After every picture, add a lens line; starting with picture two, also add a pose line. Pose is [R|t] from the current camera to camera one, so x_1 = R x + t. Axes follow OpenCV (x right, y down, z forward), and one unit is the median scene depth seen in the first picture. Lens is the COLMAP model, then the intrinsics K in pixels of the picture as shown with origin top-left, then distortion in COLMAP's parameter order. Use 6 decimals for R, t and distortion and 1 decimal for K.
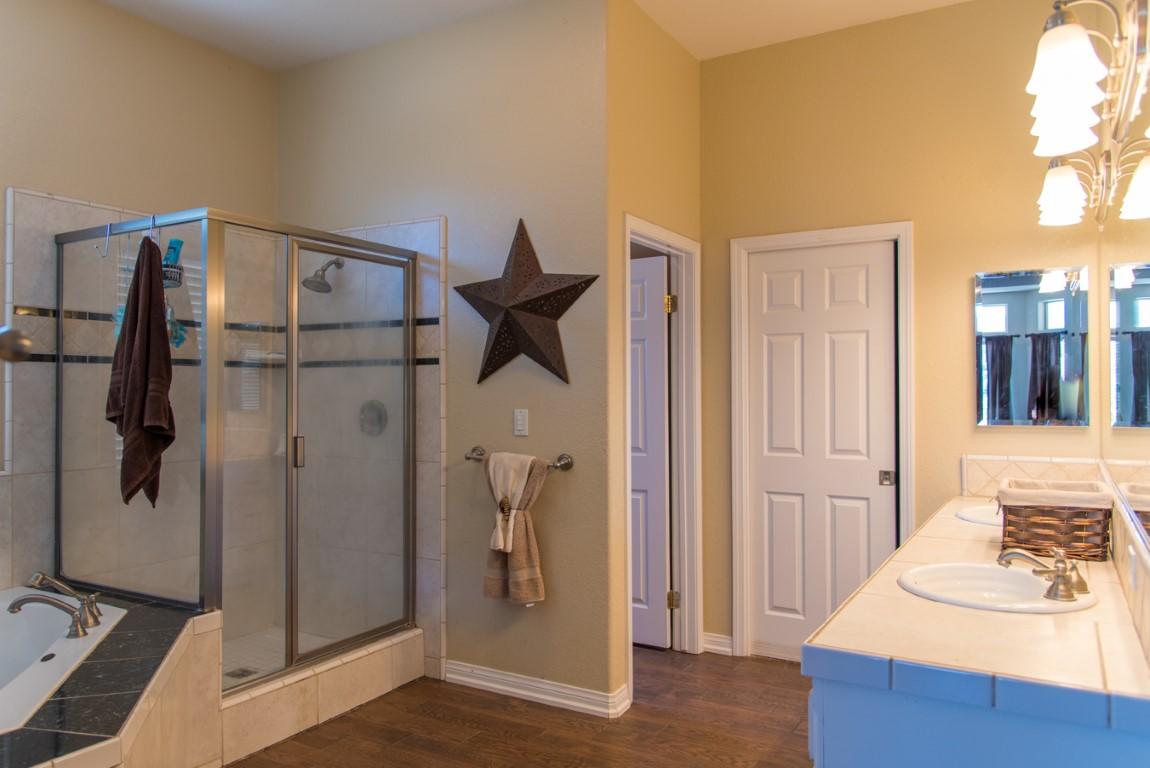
lens RADIAL K [[839.2, 0, 575.0], [0, 839.2, 384.0], [0, 0, 1]] dist [-0.005784, 0.000942]
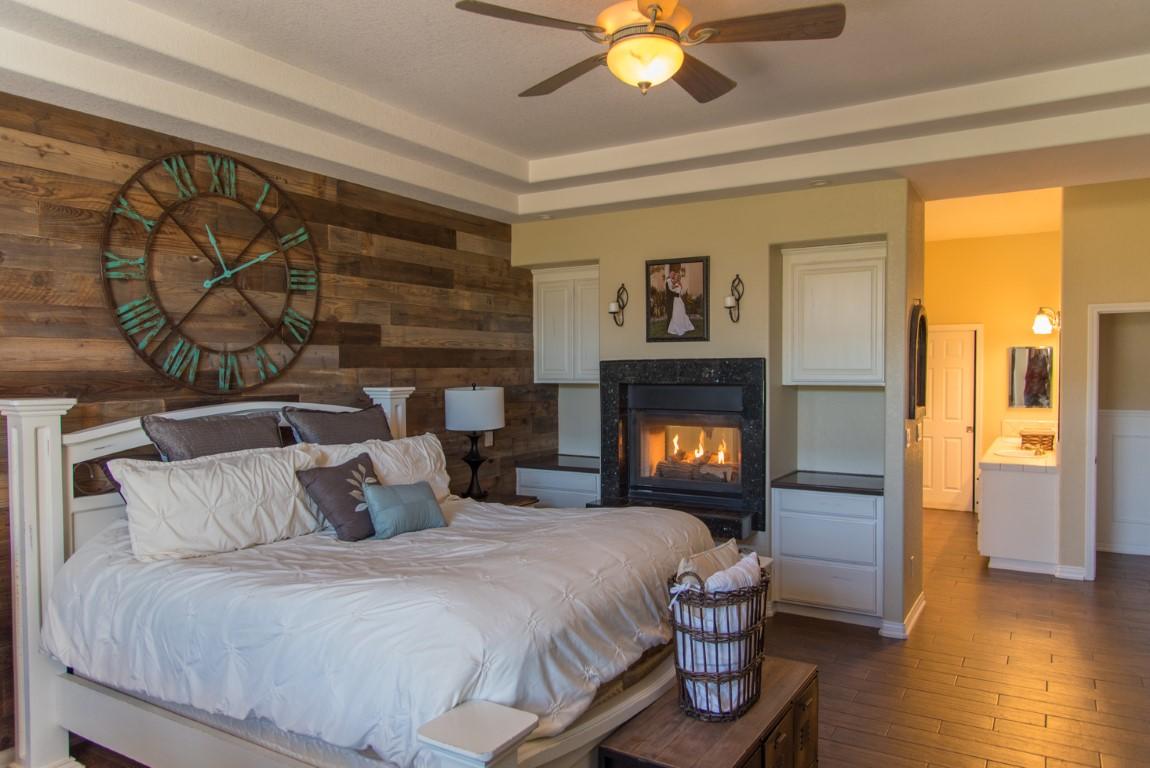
lens RADIAL K [[839.2, 0, 575.0], [0, 839.2, 384.0], [0, 0, 1]] dist [-0.005784, 0.000942]
pose [[0.999973, 0.000043, 0.007416, -0.827448], [-0.000283, 0.999478, 0.032312, -0.102369], [-0.007410, -0.032313, 0.999450, -1.480717]]
